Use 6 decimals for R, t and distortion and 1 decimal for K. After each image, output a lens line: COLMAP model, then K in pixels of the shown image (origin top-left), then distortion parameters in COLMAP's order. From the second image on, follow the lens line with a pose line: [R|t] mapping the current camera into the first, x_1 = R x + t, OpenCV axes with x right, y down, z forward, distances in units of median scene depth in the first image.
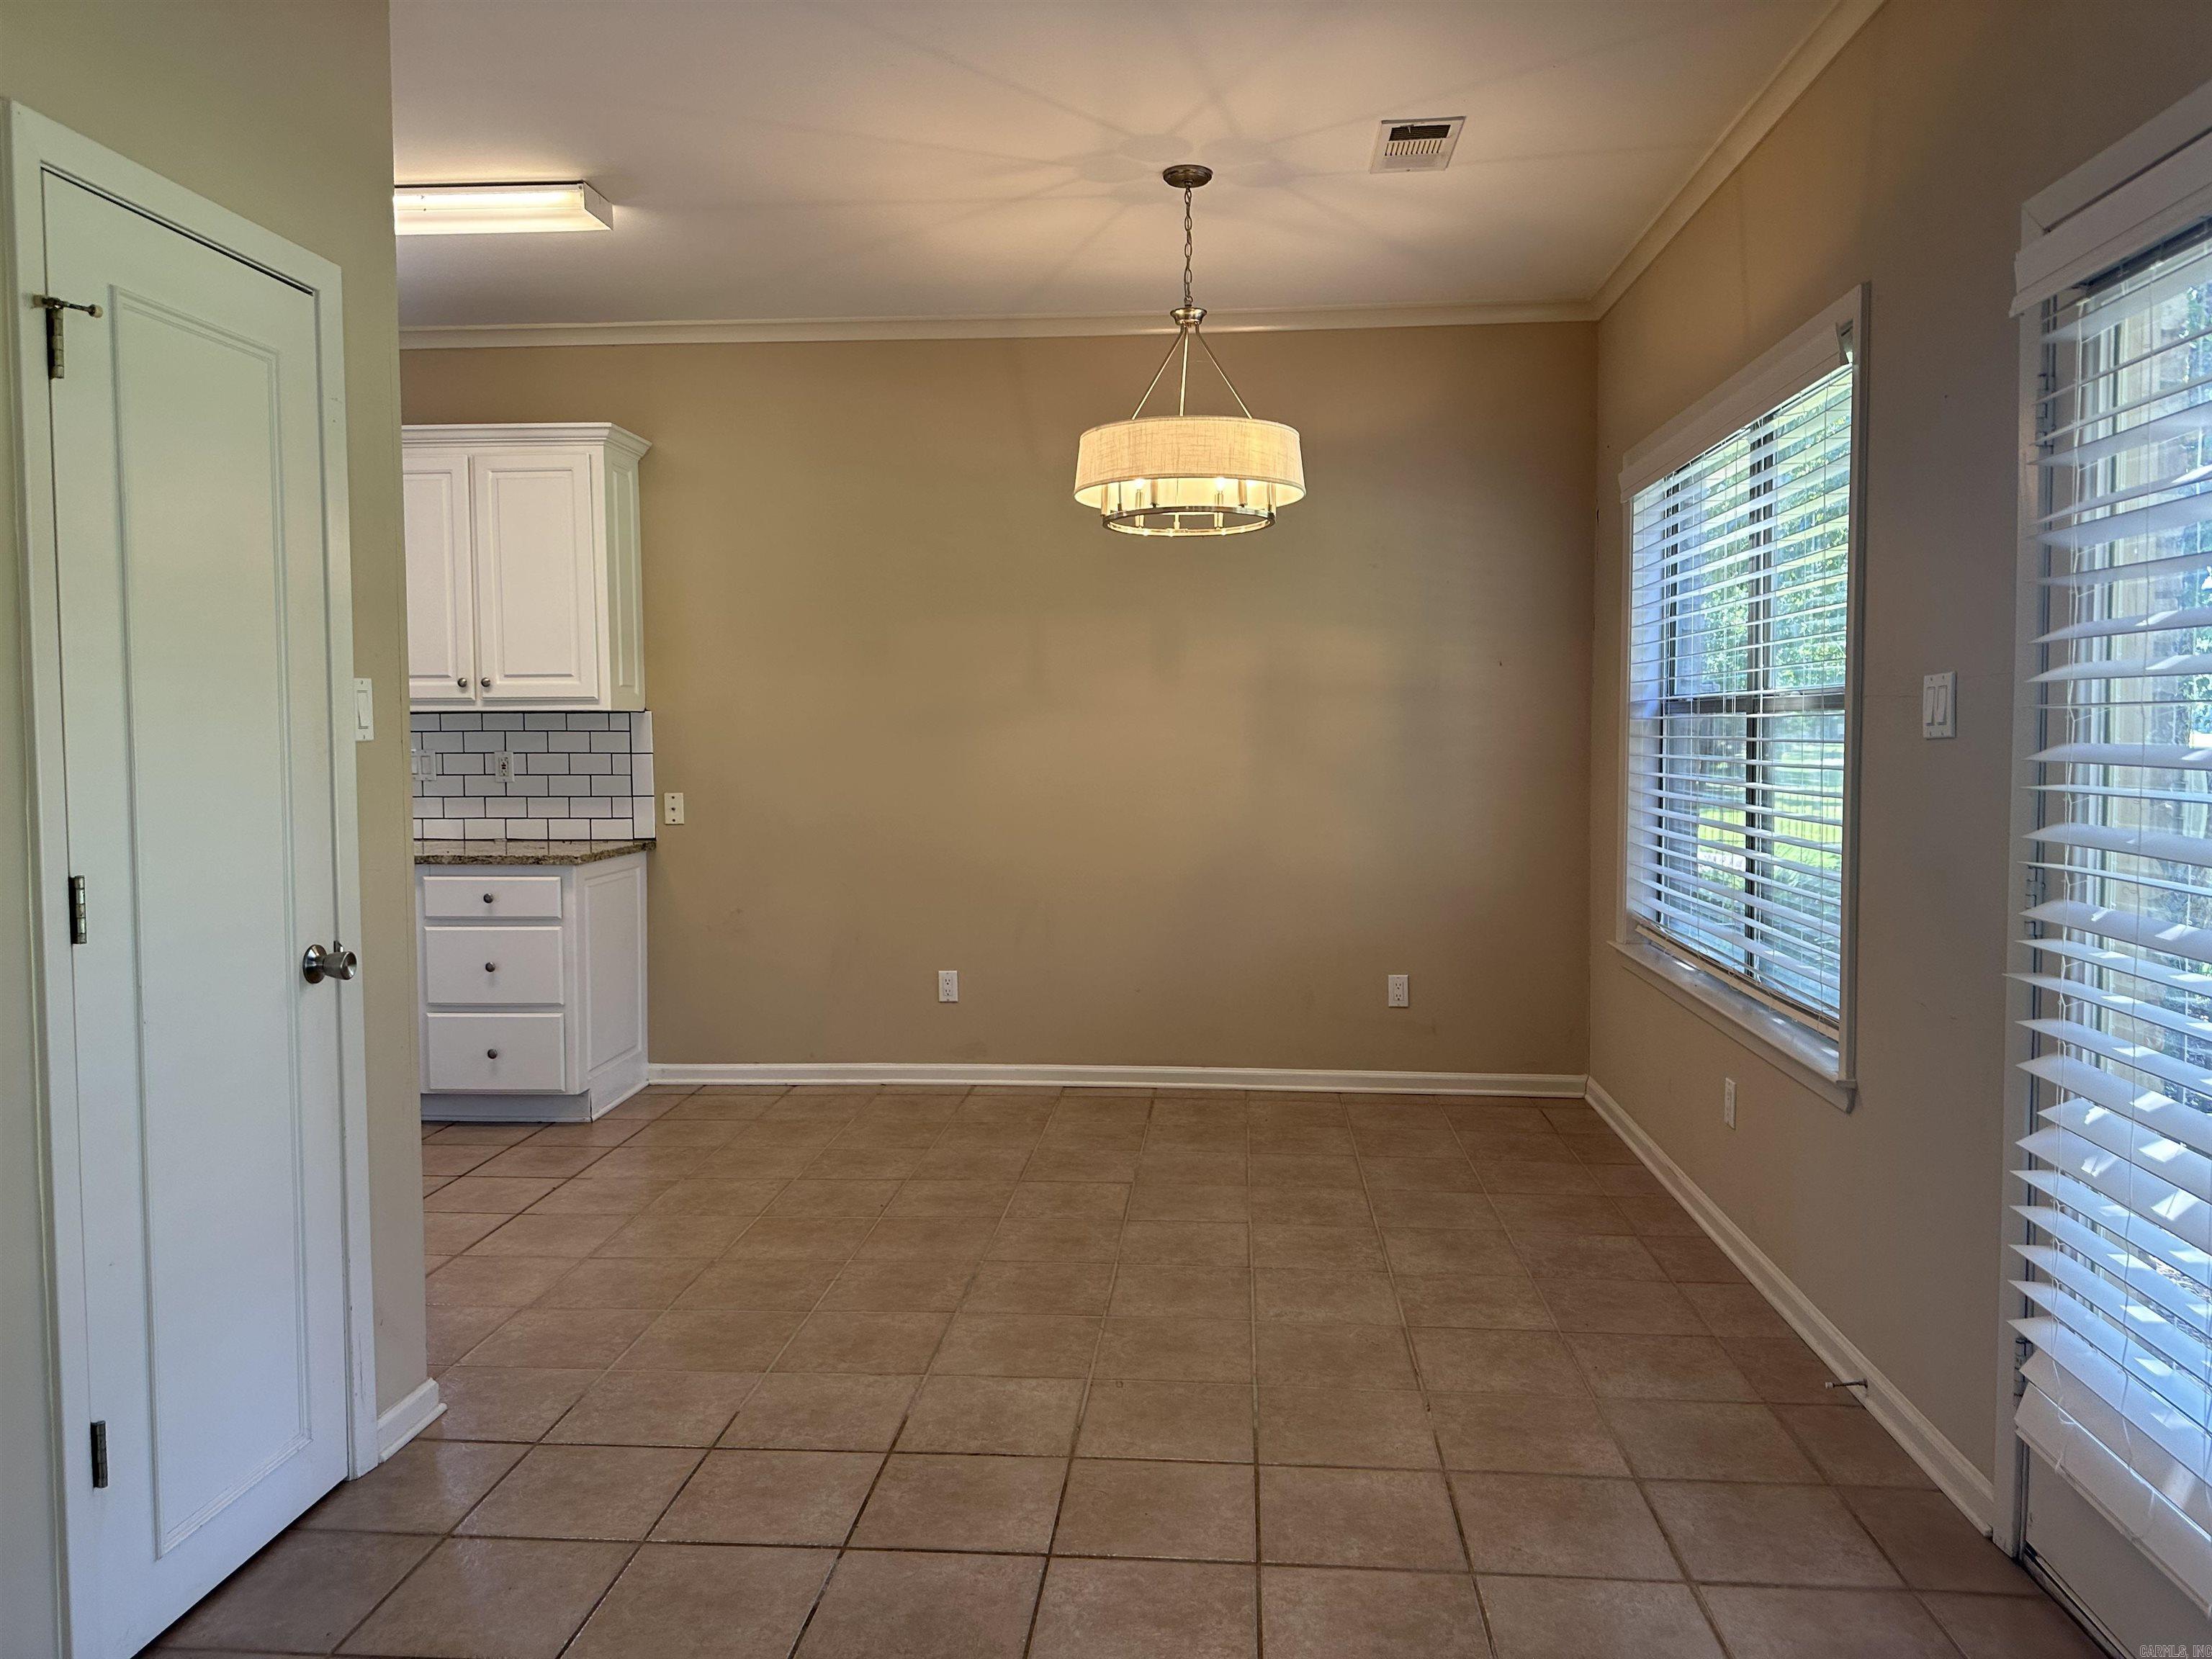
lens RADIAL K [[1582.4, 0, 1100.8], [0, 1582.4, 819.1], [0, 0, 1]] dist [0.124331, -0.235580]
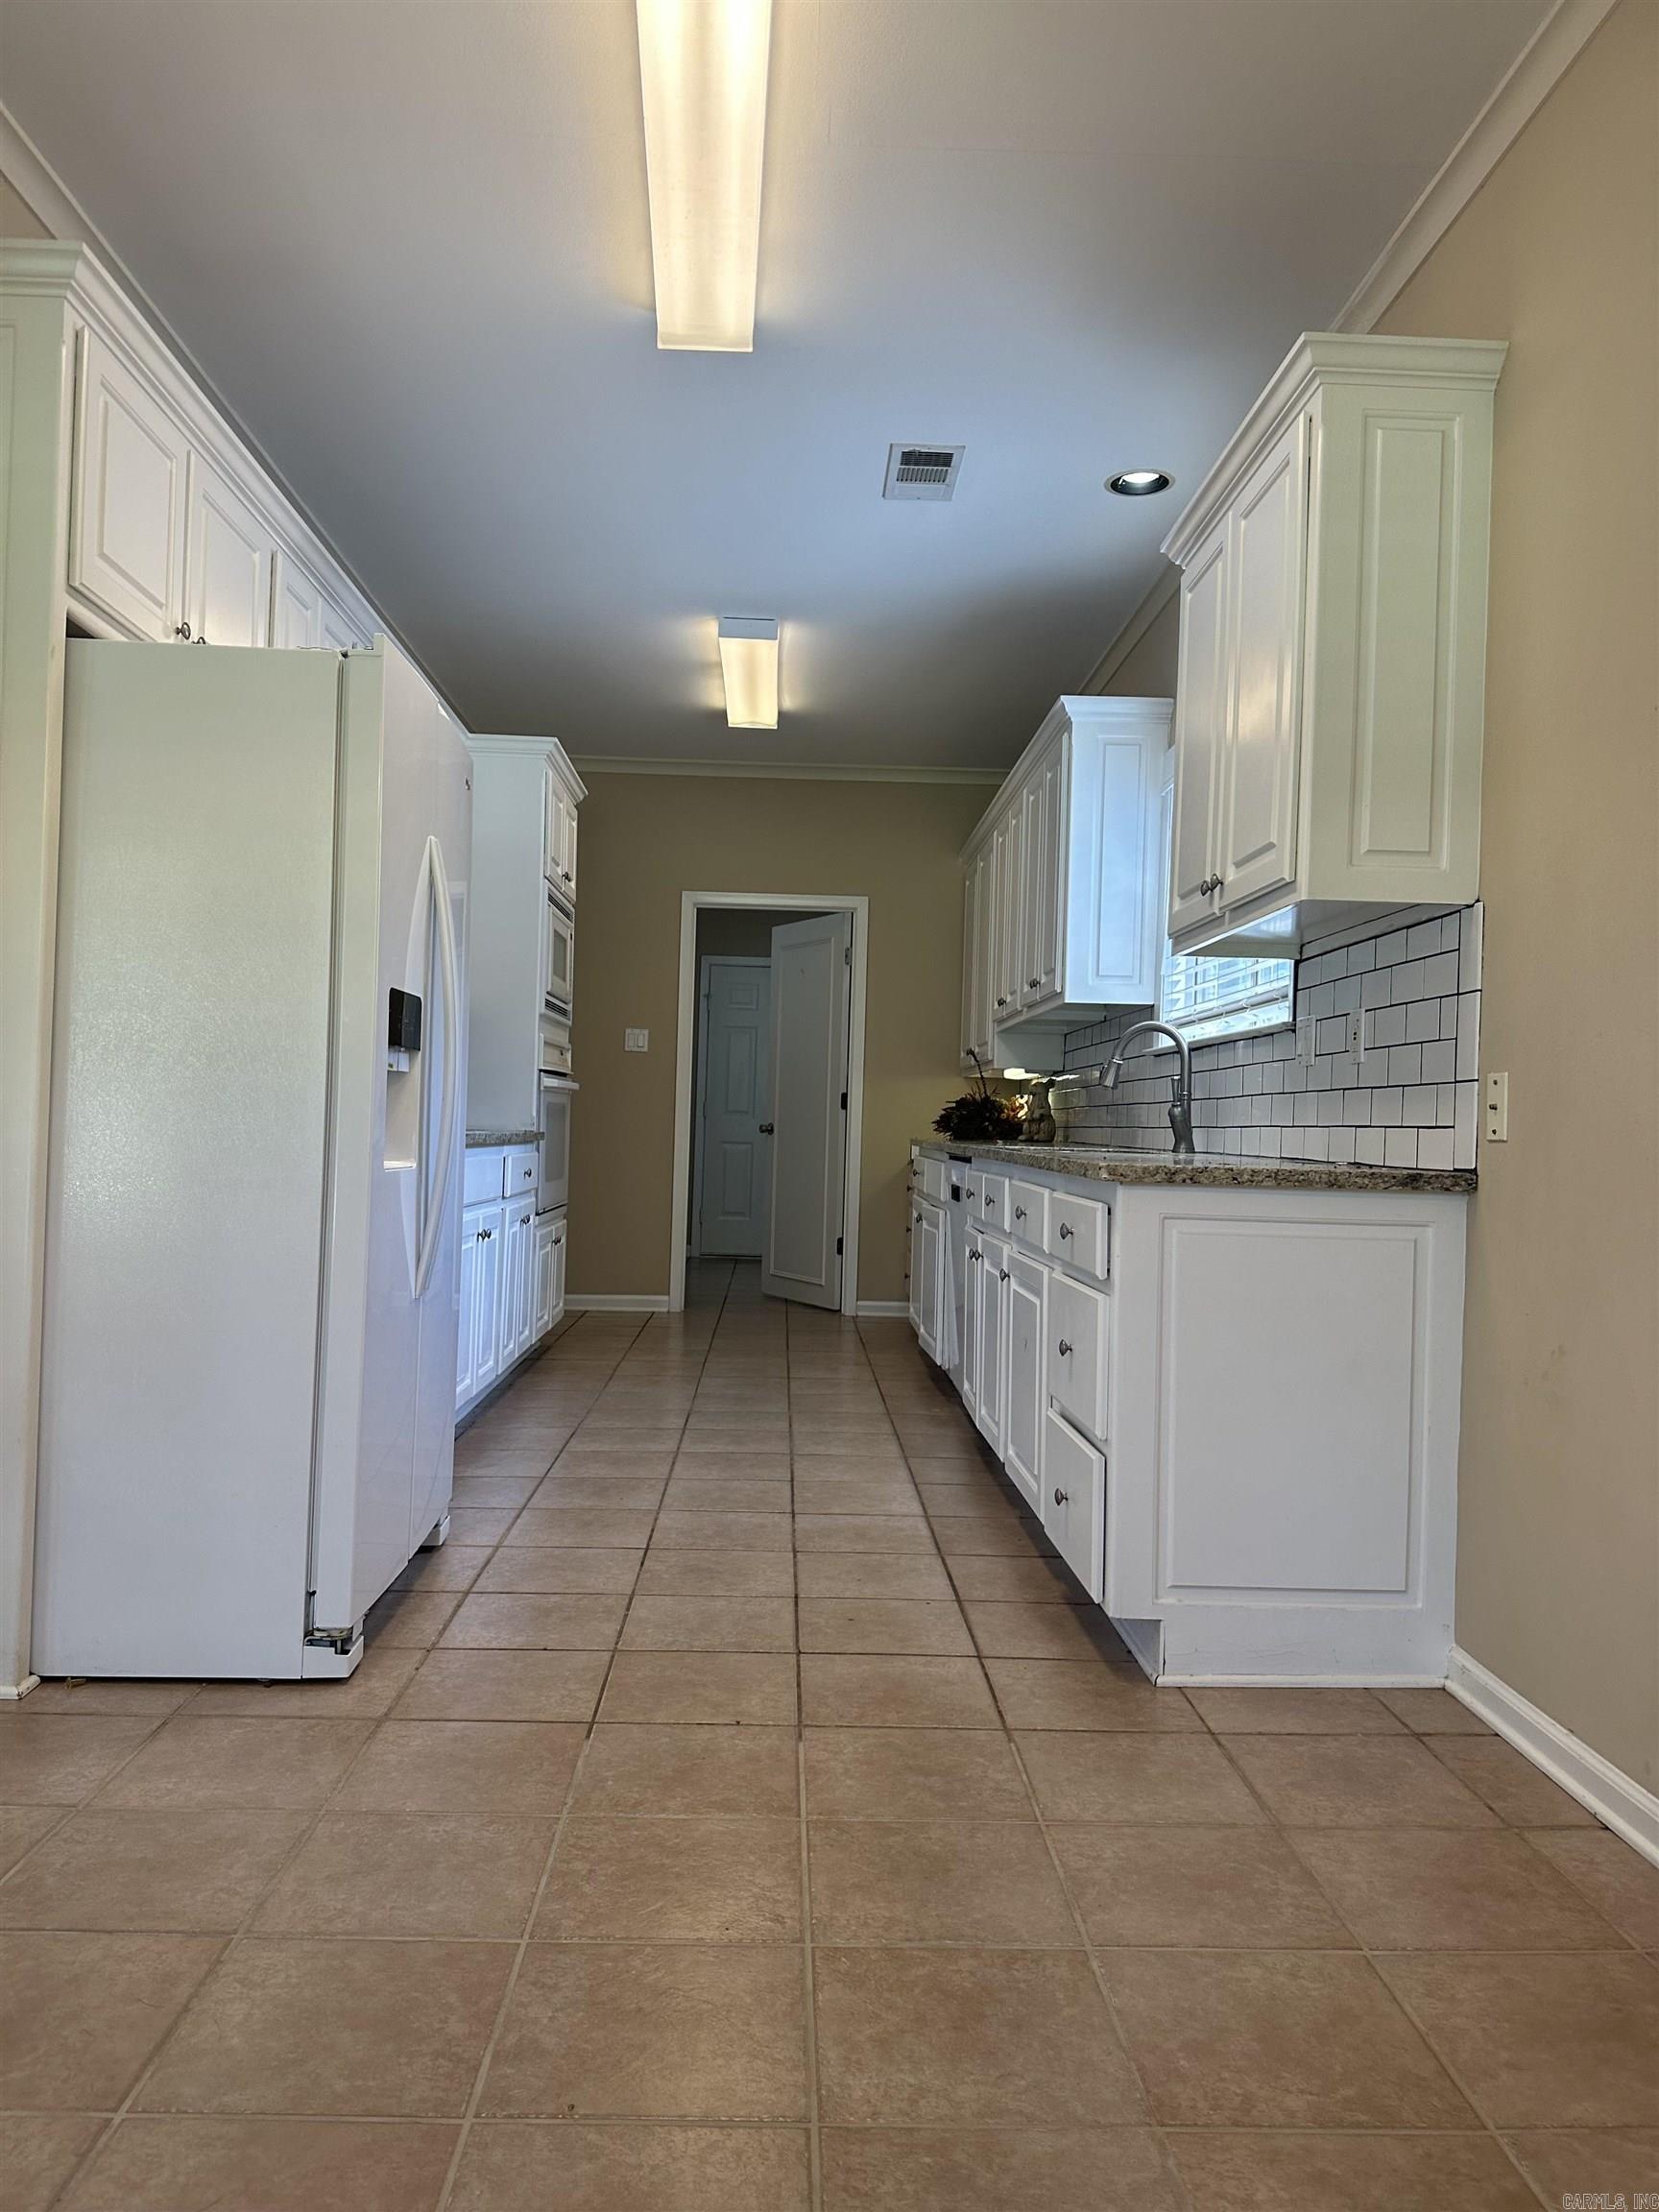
lens RADIAL K [[1555.0, 0, 826.0], [0, 1555.0, 1111.7], [0, 0, 1]] dist [0.030274, -0.030334]
pose [[0.108727, -0.002388, -0.994069, 0.214996], [-0.090998, 0.995775, -0.012345, 0.024328], [0.989898, 0.091801, 0.108050, 1.017298]]
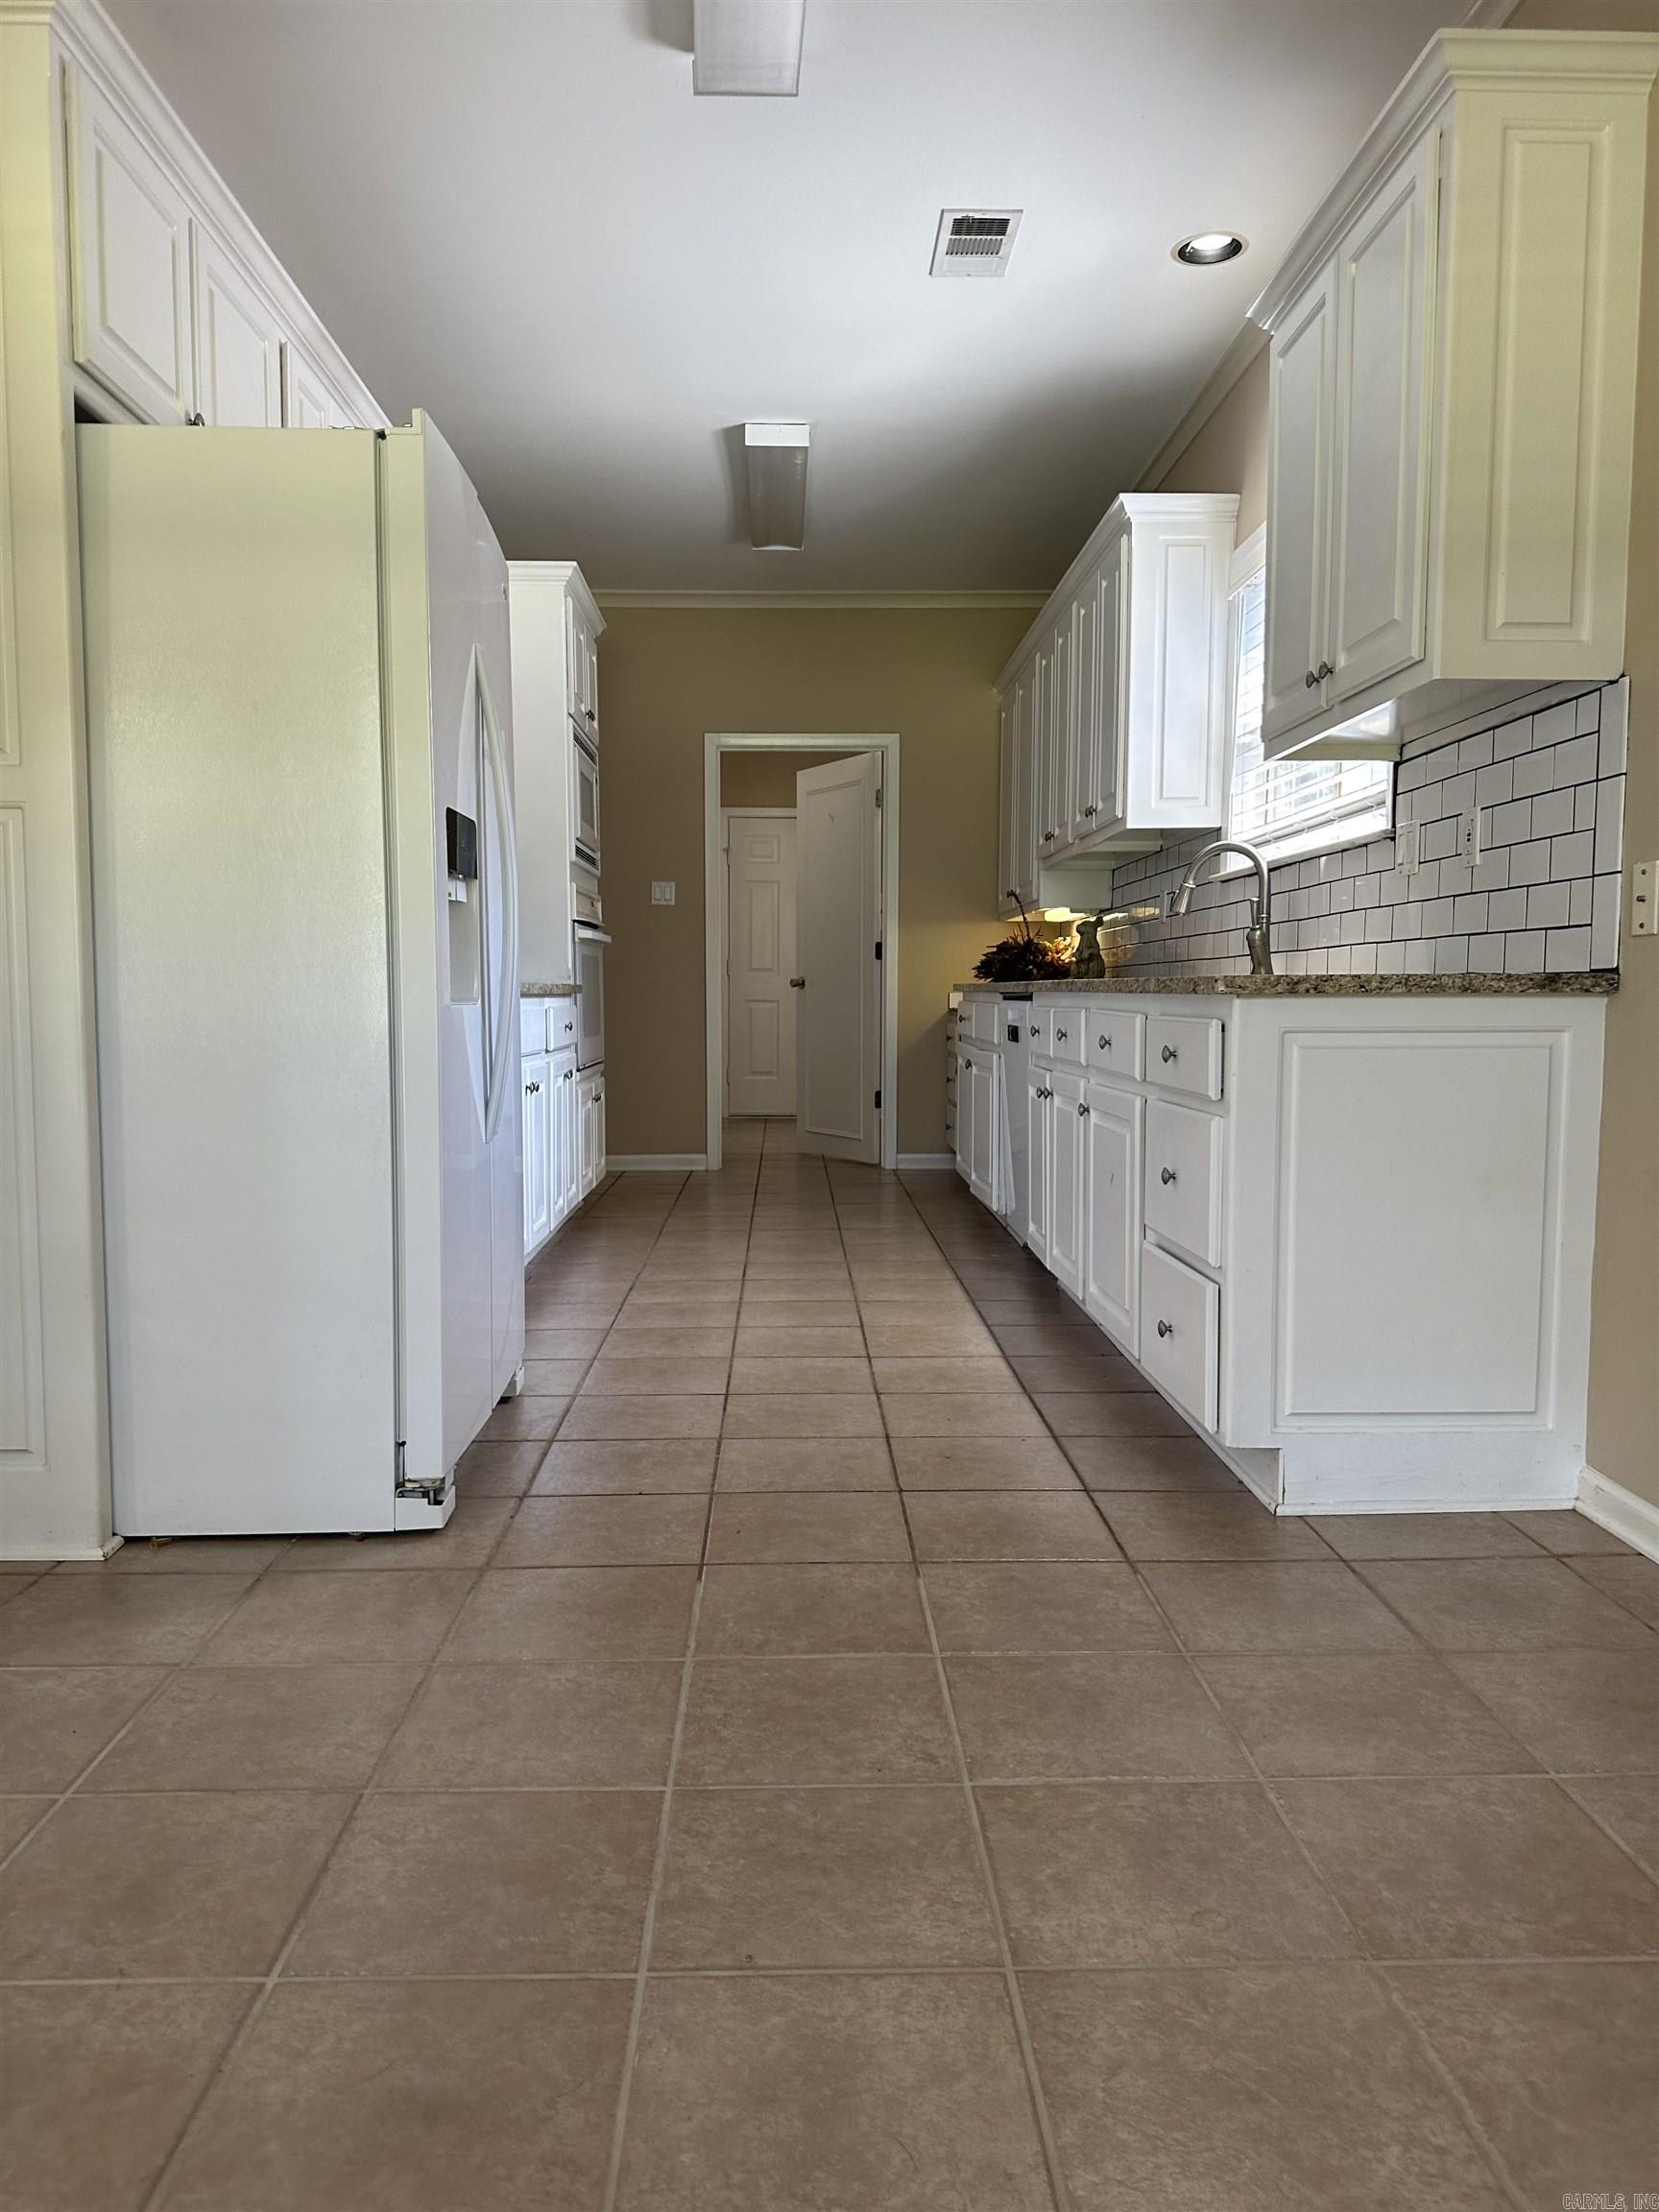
lens RADIAL K [[1555.7, 0, 840.4], [0, 1555.7, 1107.5], [0, 0, 1]] dist [0.069407, -0.100229]
pose [[0.108273, 0.079637, -0.990926, 0.174921], [-0.062388, 0.995366, 0.073177, 0.043945], [0.992162, 0.053898, 0.112740, 0.991355]]
